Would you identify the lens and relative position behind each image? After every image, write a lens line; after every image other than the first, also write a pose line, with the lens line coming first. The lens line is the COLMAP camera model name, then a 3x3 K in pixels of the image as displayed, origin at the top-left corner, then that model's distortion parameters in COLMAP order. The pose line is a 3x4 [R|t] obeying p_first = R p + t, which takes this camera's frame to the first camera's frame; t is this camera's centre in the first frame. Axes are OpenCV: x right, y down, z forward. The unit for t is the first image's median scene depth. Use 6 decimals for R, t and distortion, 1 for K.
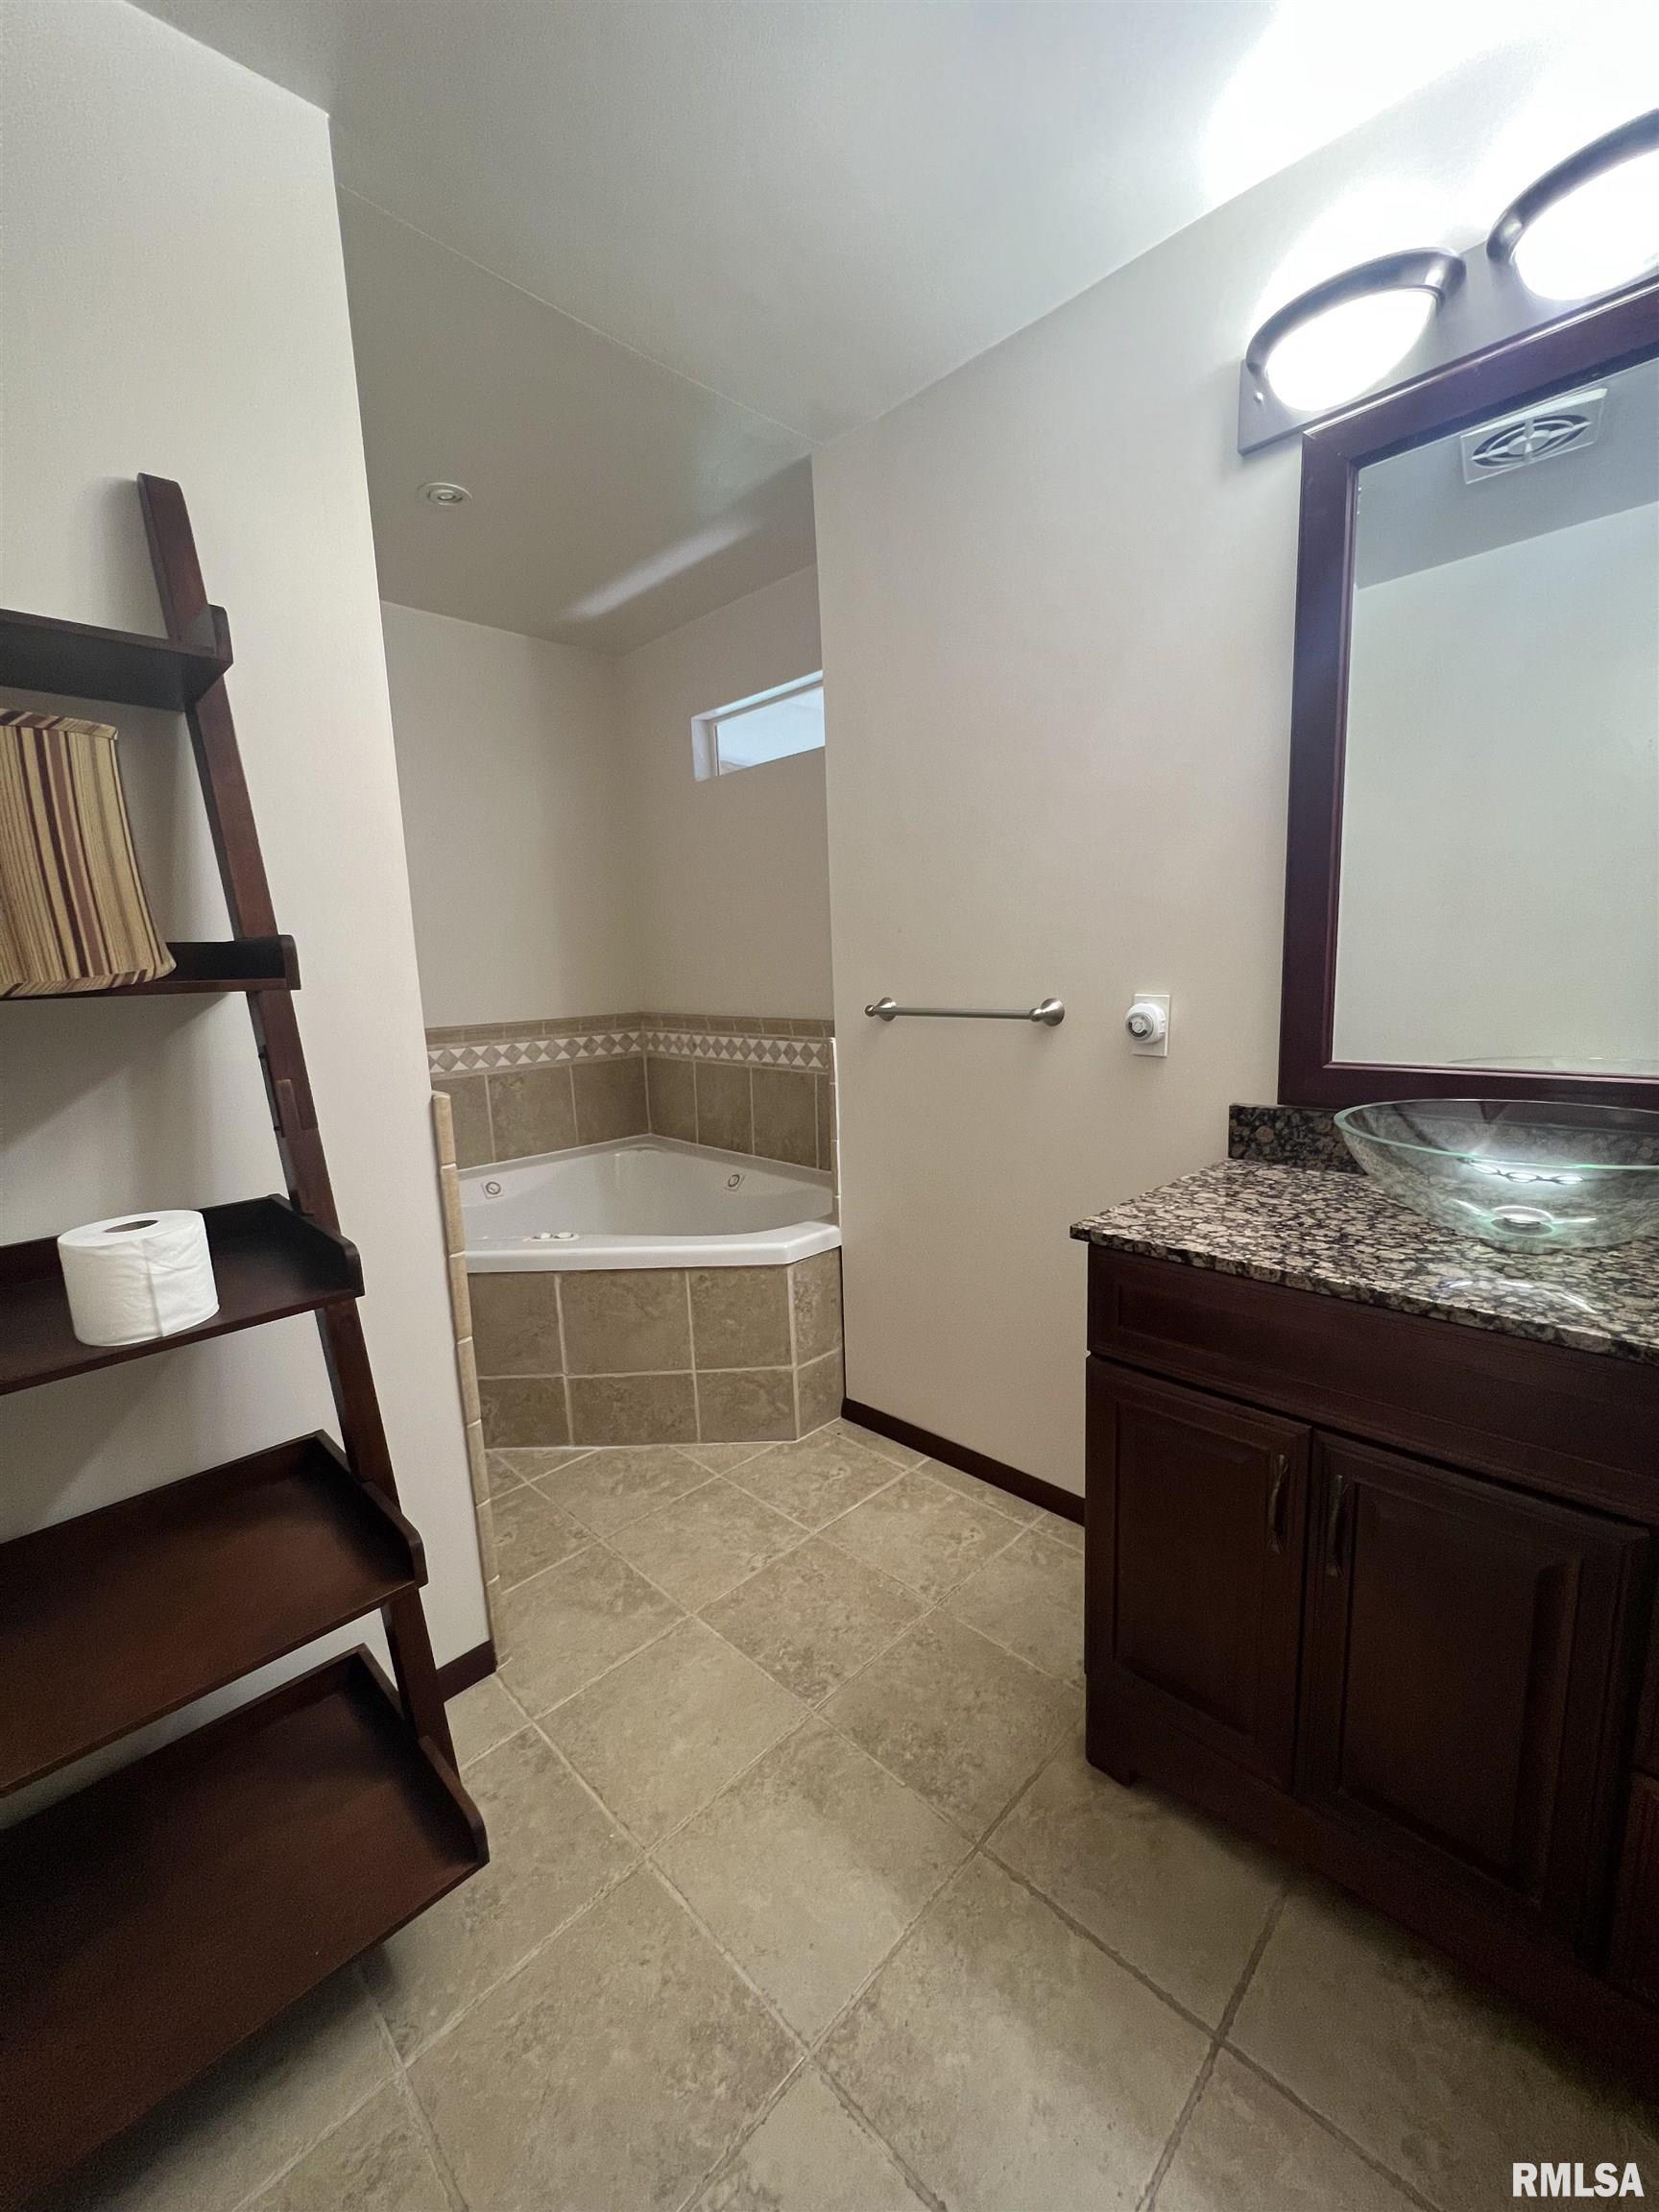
lens RADIAL K [[884.3, 0, 830.4], [0, 884.3, 1111.1], [0, 0, 1]] dist [0.000072, 0.000032]
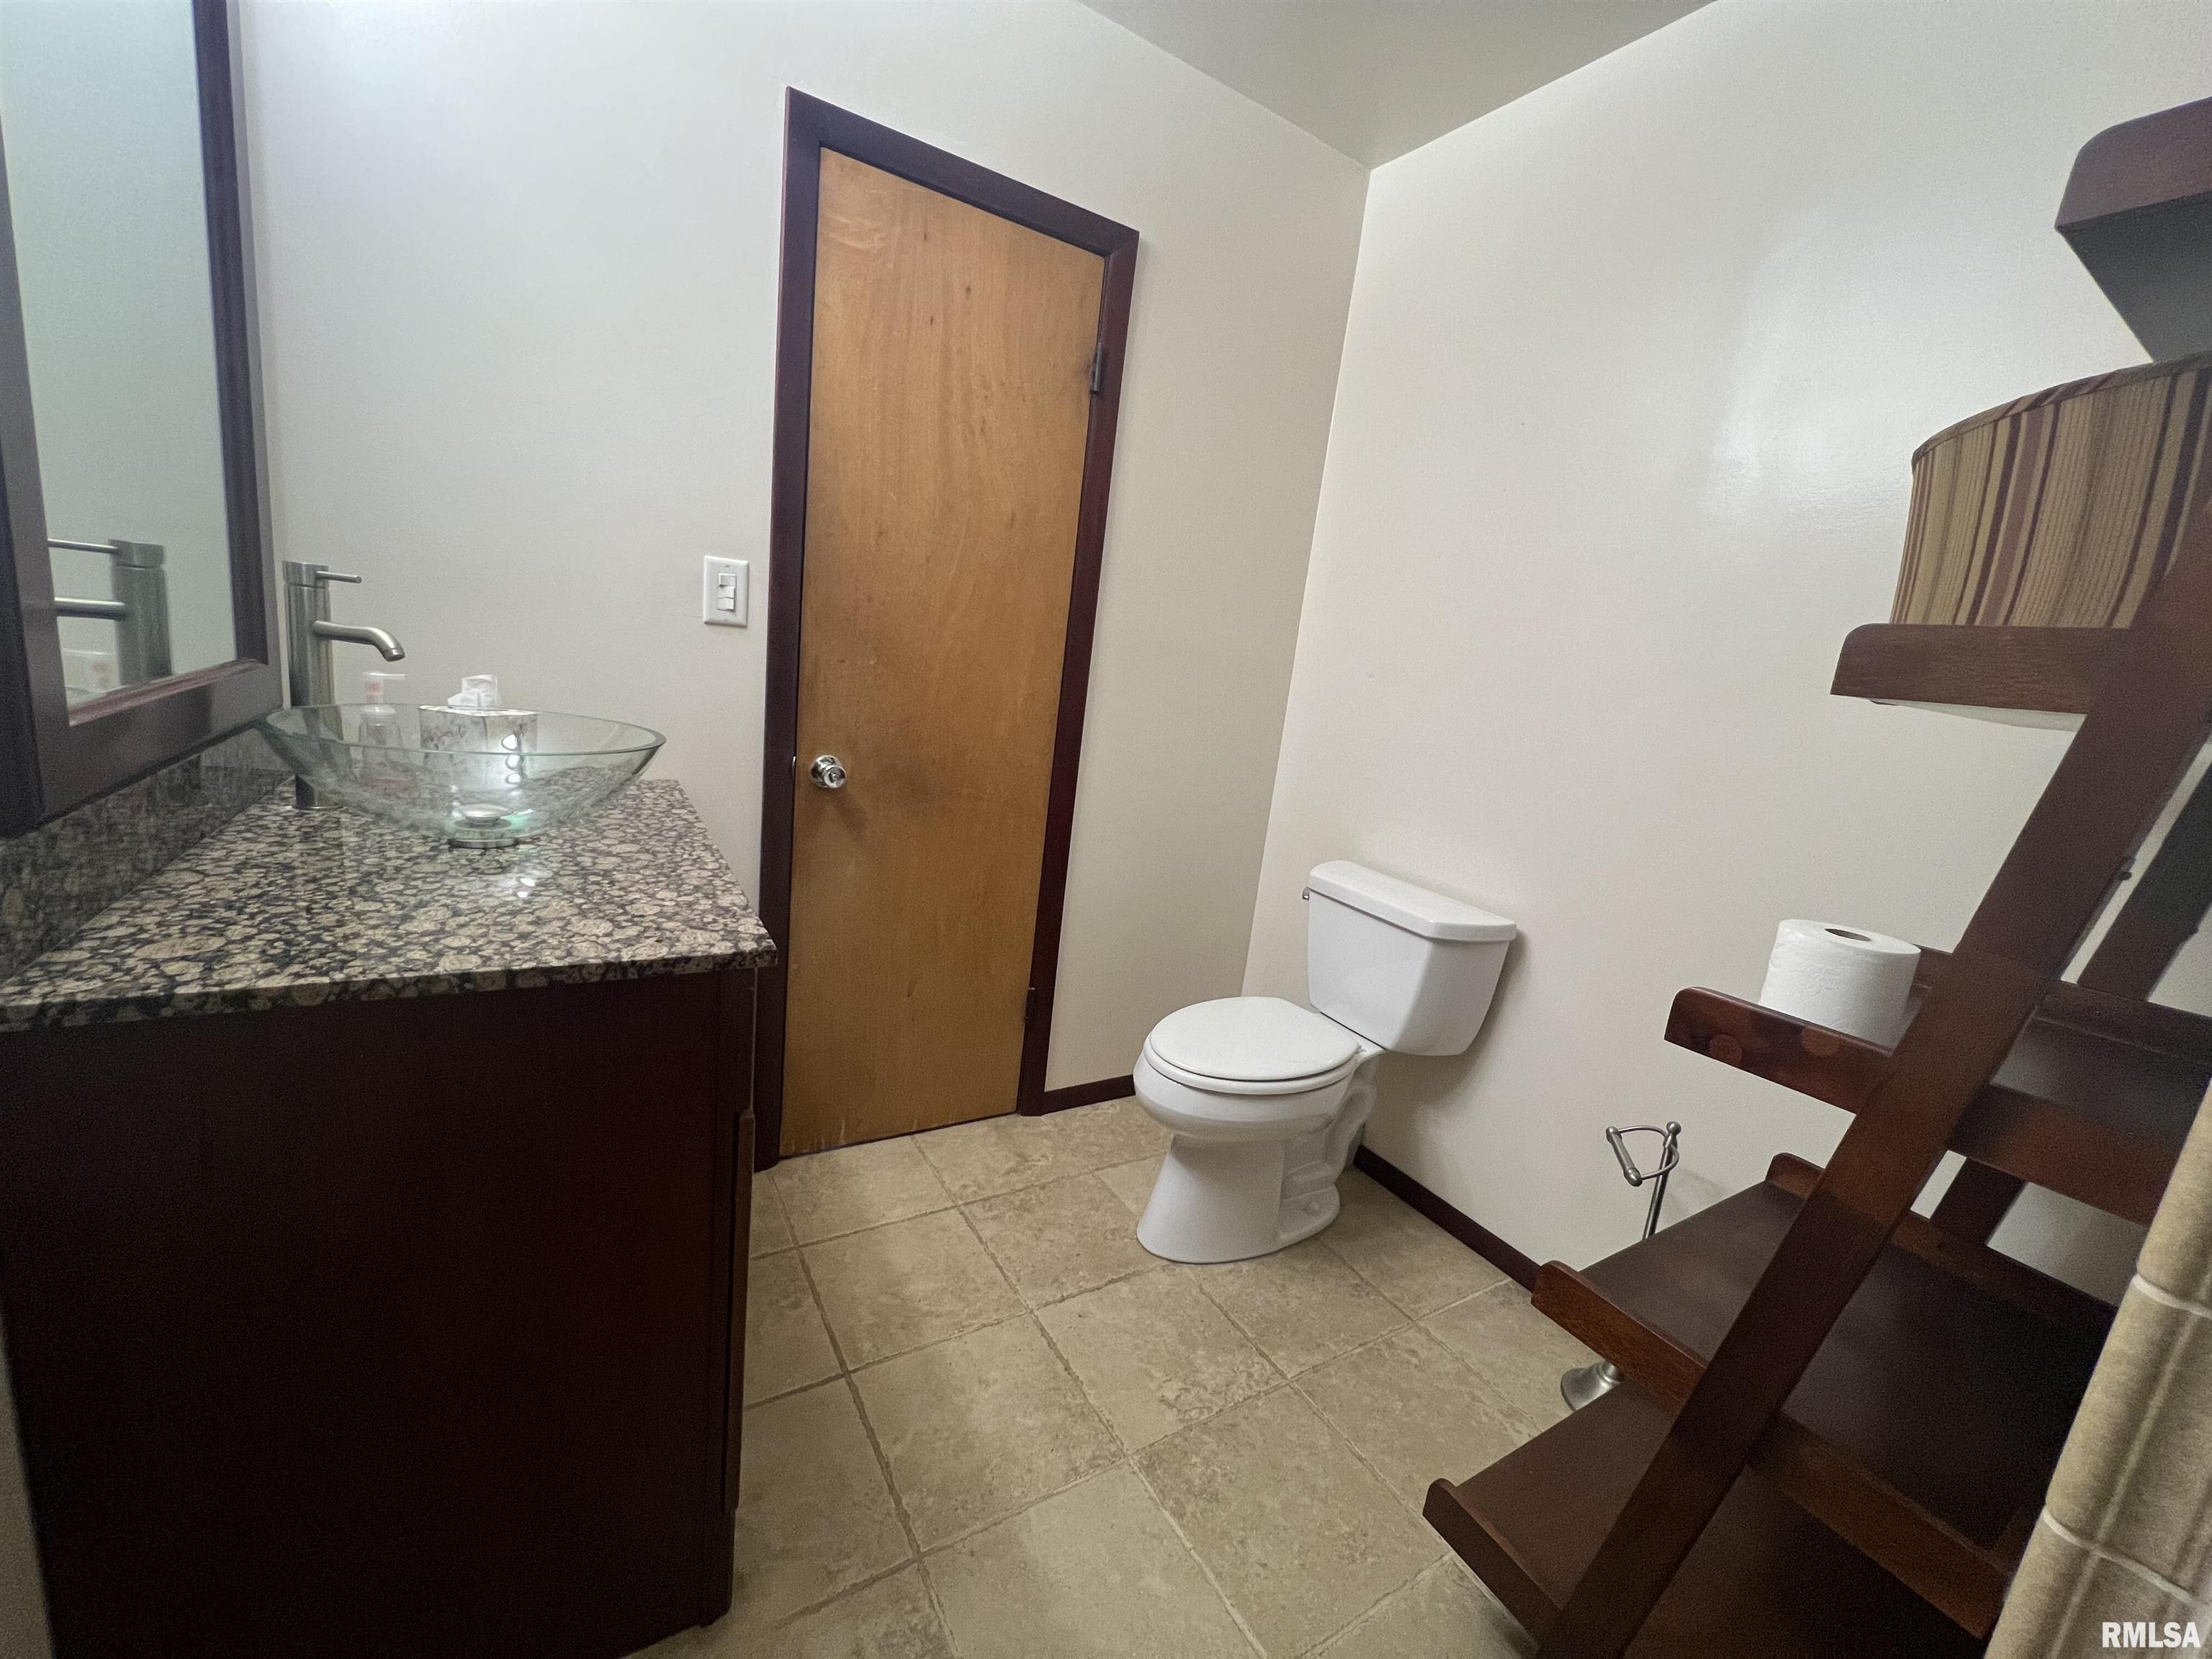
lens RADIAL K [[884.3, 0, 1109.7], [0, 884.3, 822.9], [0, 0, 1]] dist [0.000072, 0.000032]
pose [[-0.970153, -0.116745, 0.212540, -0.145930], [-0.038988, 0.940173, 0.338459, -0.239246], [-0.239338, 0.320071, -0.916663, 1.682129]]
